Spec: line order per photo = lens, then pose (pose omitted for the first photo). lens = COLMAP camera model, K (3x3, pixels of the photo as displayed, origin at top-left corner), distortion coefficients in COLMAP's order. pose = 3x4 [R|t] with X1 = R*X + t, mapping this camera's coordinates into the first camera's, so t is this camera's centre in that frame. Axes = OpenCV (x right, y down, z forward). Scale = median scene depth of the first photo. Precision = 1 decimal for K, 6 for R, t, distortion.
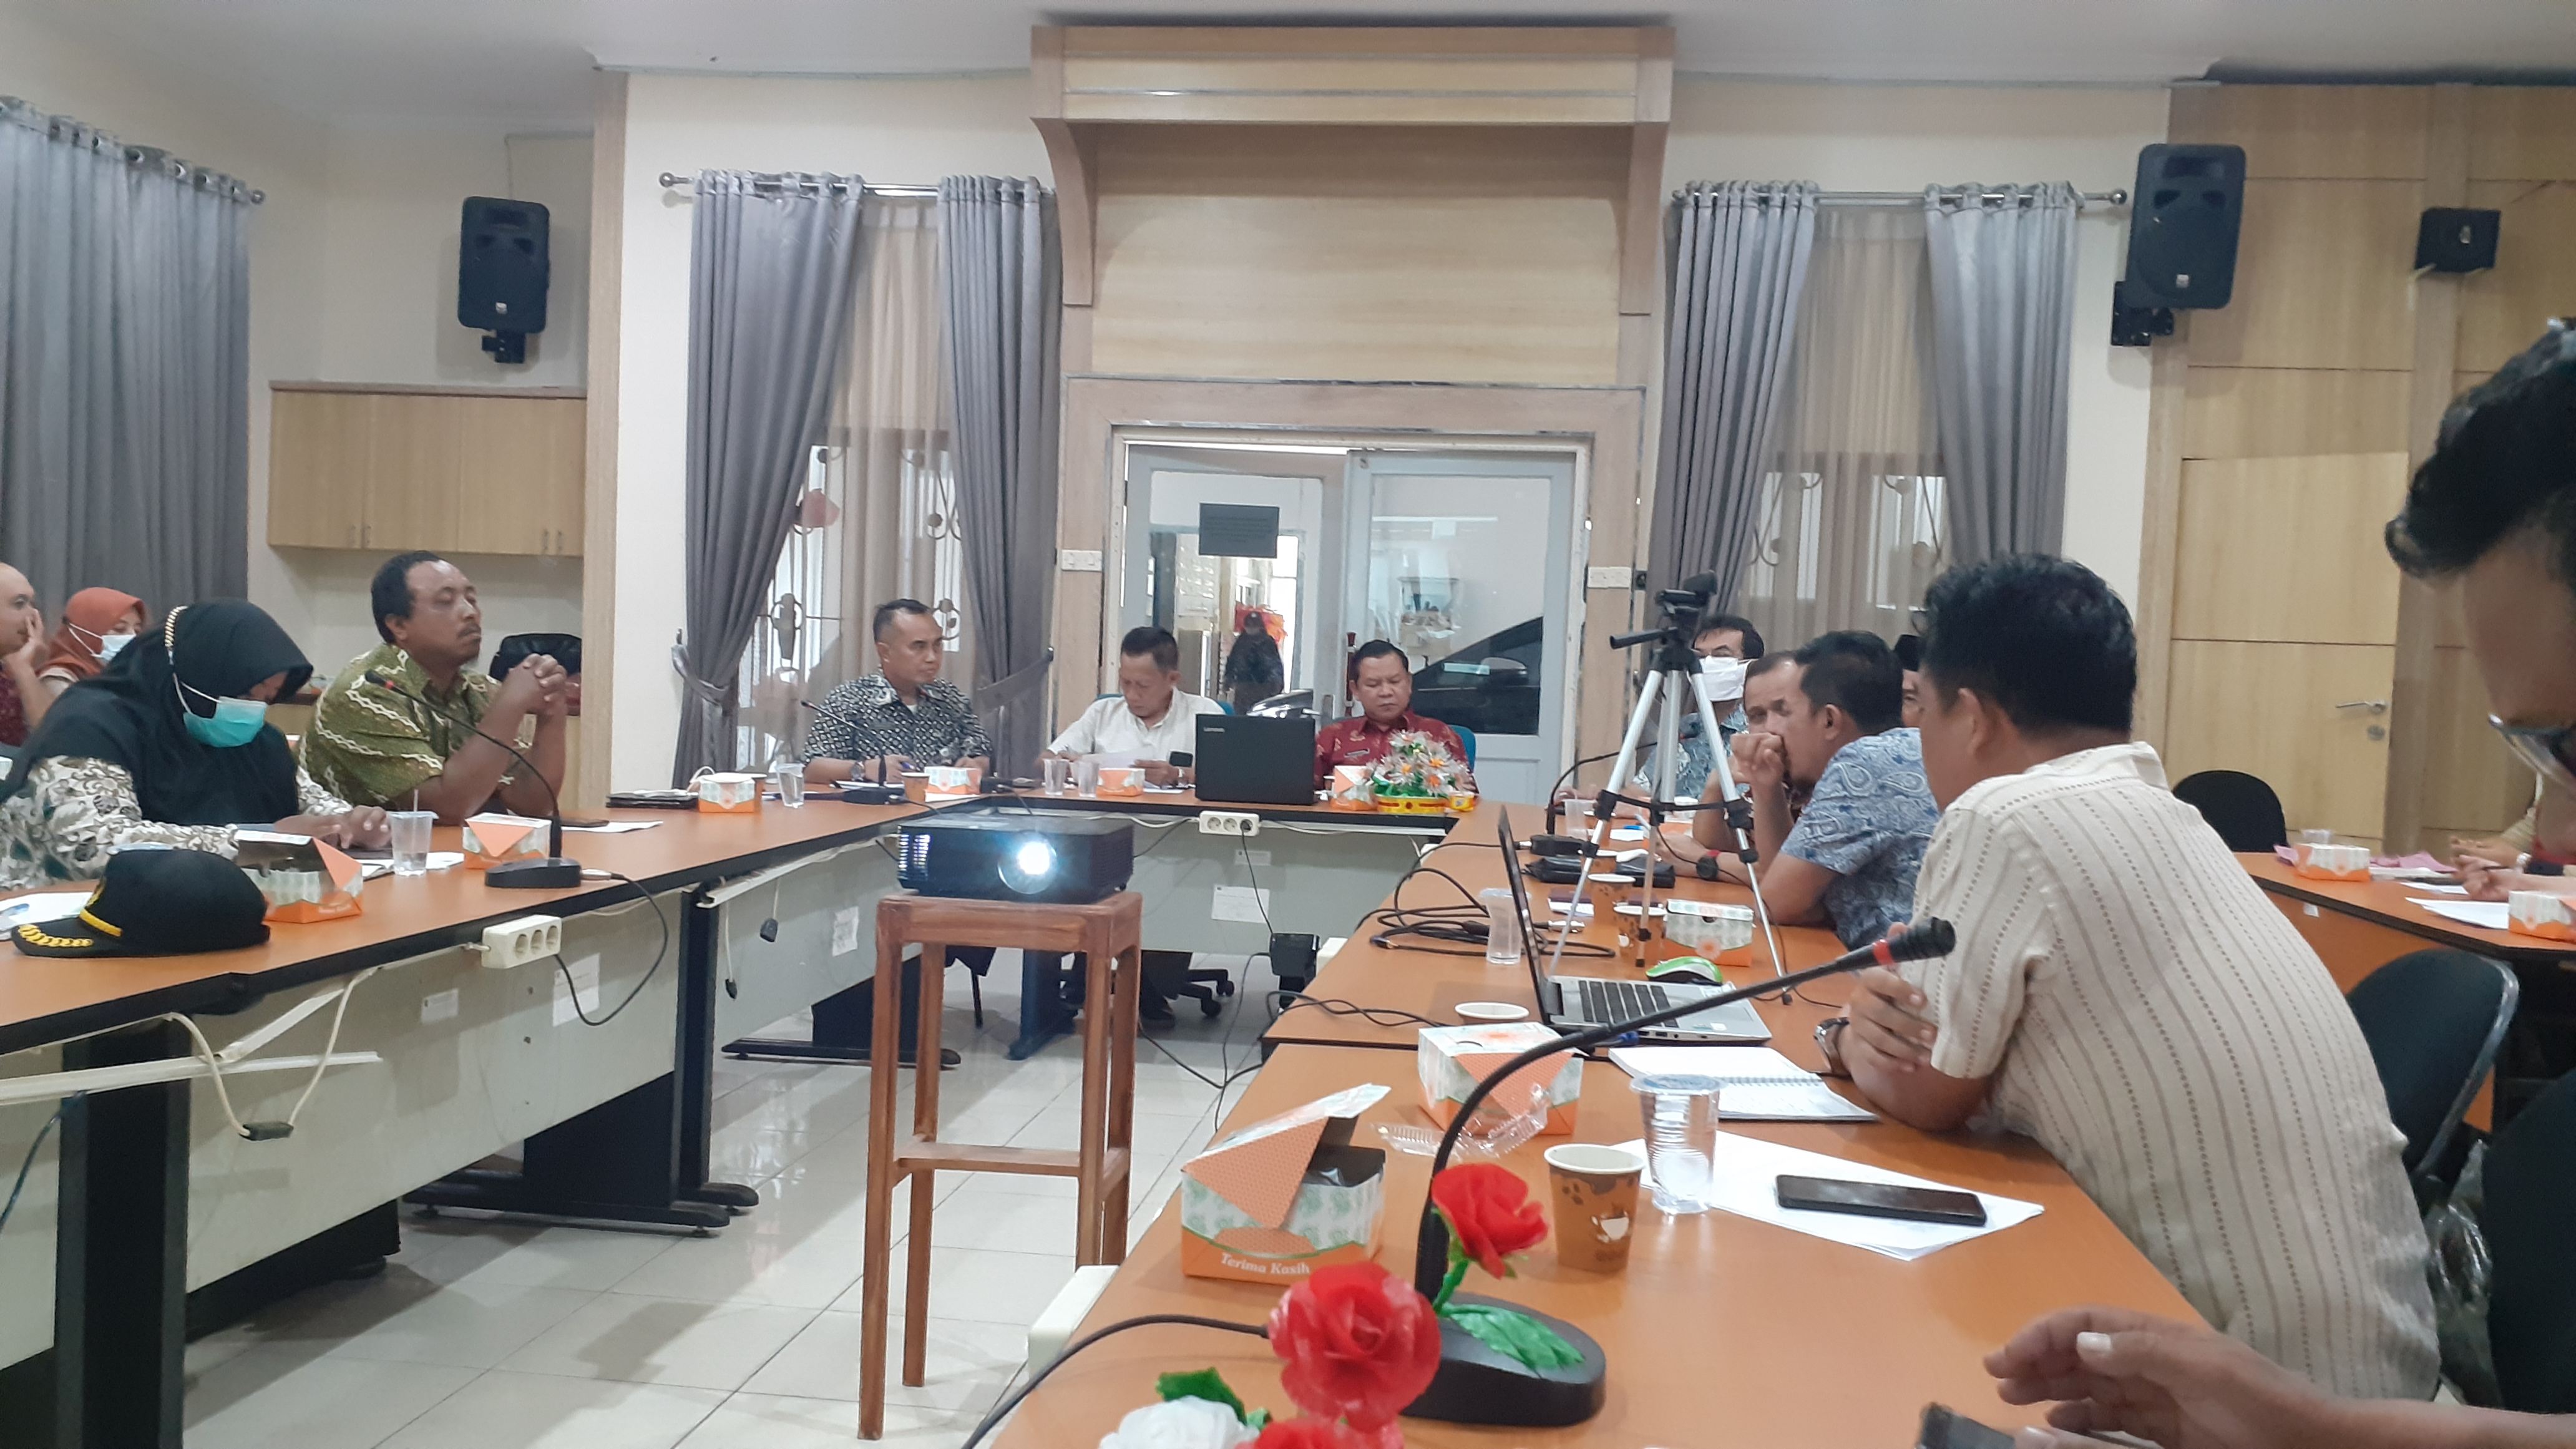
lens RADIAL K [[2156.4, 0, 1286.8], [0, 2156.4, 773.3], [0, 0, 1]] dist [0.125970, -0.144401]
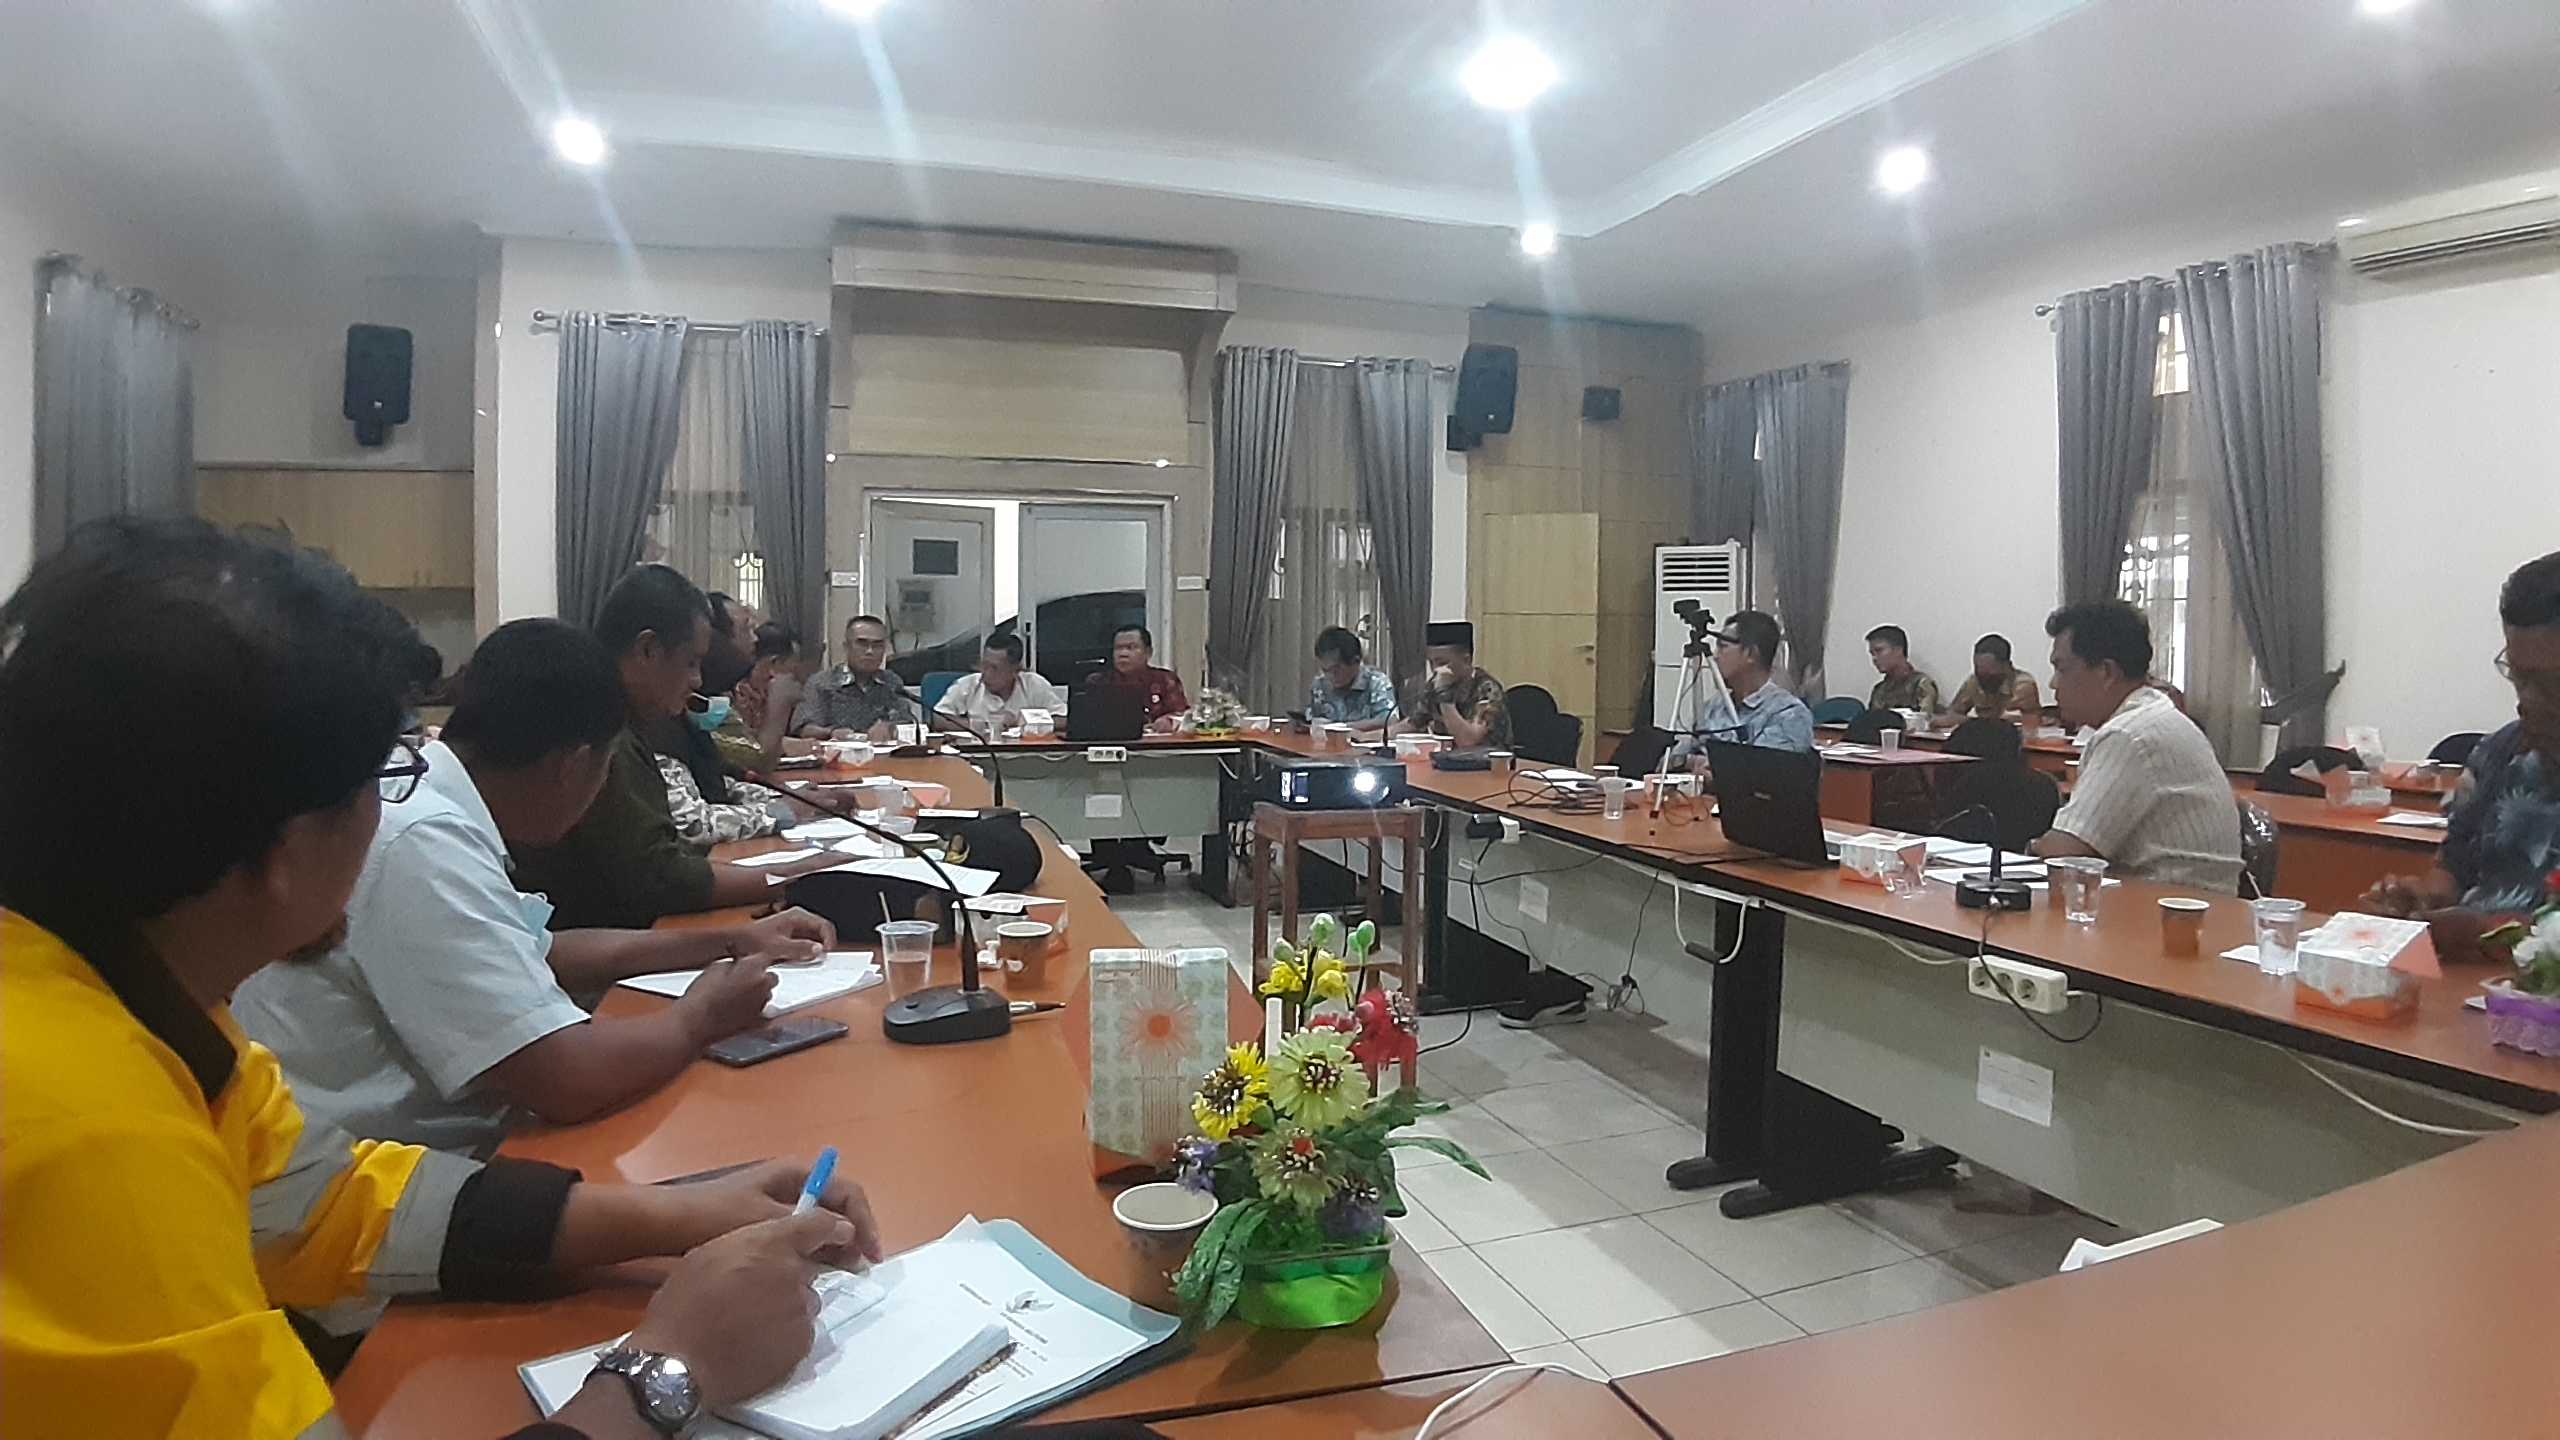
lens RADIAL K [[1434.8, 0, 1239.6], [0, 1434.8, 652.1], [0, 0, 1]] dist [-0.094873, 0.000077]
pose [[0.910131, -0.041517, 0.412235, -0.263155], [0.053904, 0.998375, -0.018462, -0.018505], [-0.410799, 0.039024, 0.910890, 0.019118]]
